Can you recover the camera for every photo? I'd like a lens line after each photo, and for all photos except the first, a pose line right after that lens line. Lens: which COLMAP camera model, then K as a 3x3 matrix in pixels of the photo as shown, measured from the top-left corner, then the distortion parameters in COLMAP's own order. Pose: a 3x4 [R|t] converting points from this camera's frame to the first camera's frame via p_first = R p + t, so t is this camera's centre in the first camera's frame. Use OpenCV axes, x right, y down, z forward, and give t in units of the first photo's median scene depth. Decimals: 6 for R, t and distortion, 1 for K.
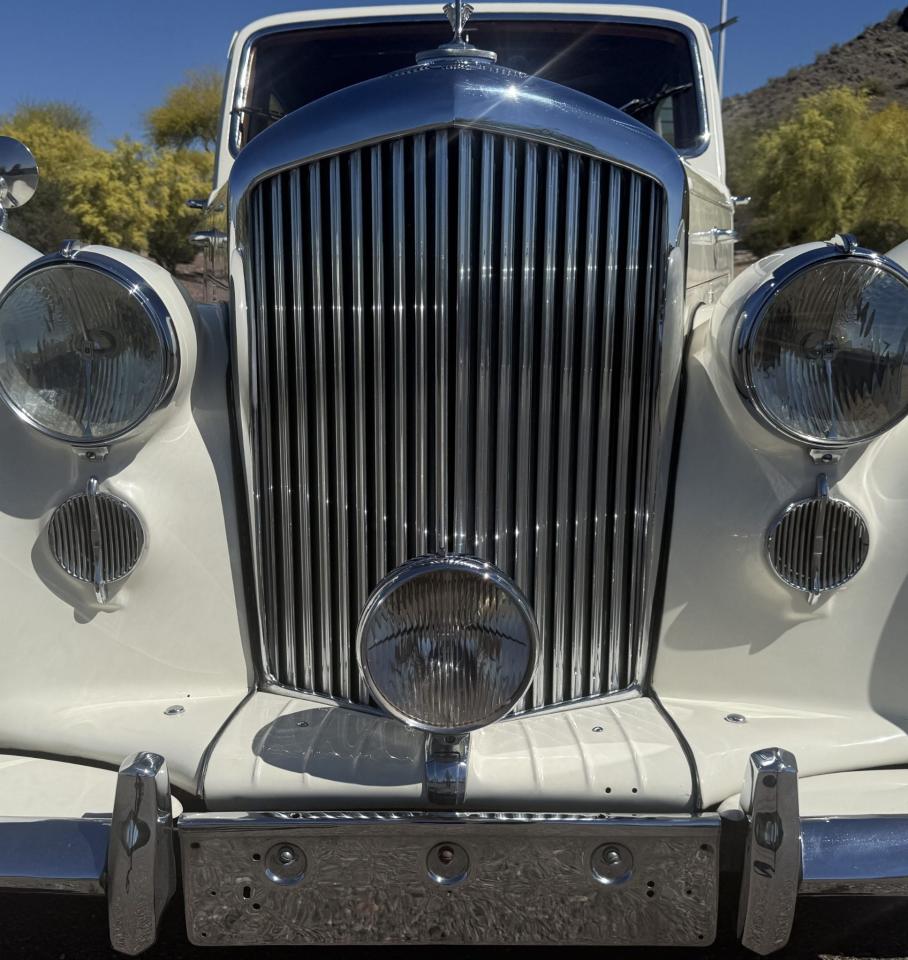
lens RADIAL K [[1067.2, 0, 420.3], [0, 1067.2, 518.4], [0, 0, 1]] dist [0.029892, 0.000000]
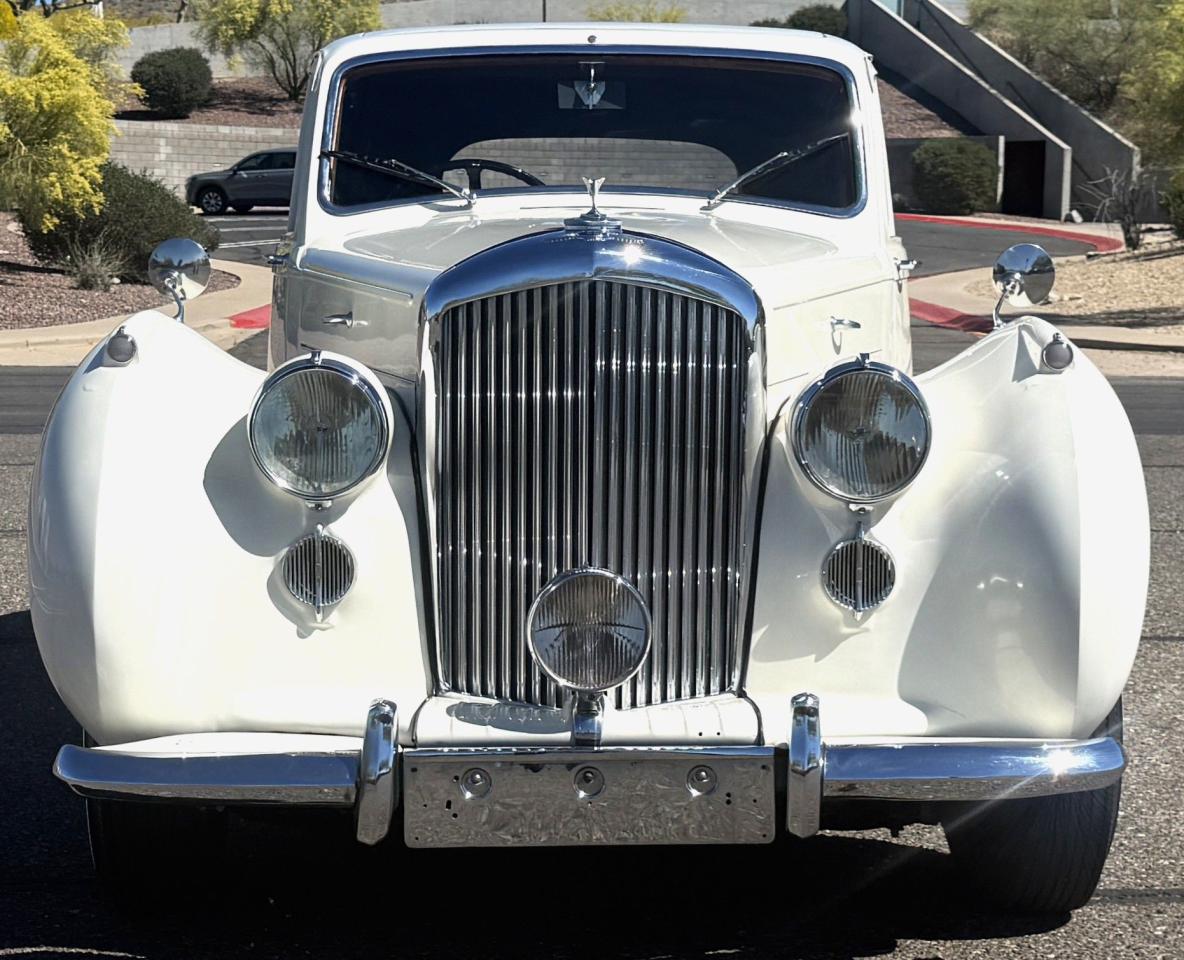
lens RADIAL K [[2436.4, 0, 586.8], [0, 2436.4, 477.9], [0, 0, 1]] dist [0.122990, 0.000000]
pose [[0.998775, 0.006597, 0.049031, -0.124301], [0.000121, 0.990740, -0.135769, 0.318065], [-0.049472, 0.135609, 0.989527, -2.028463]]
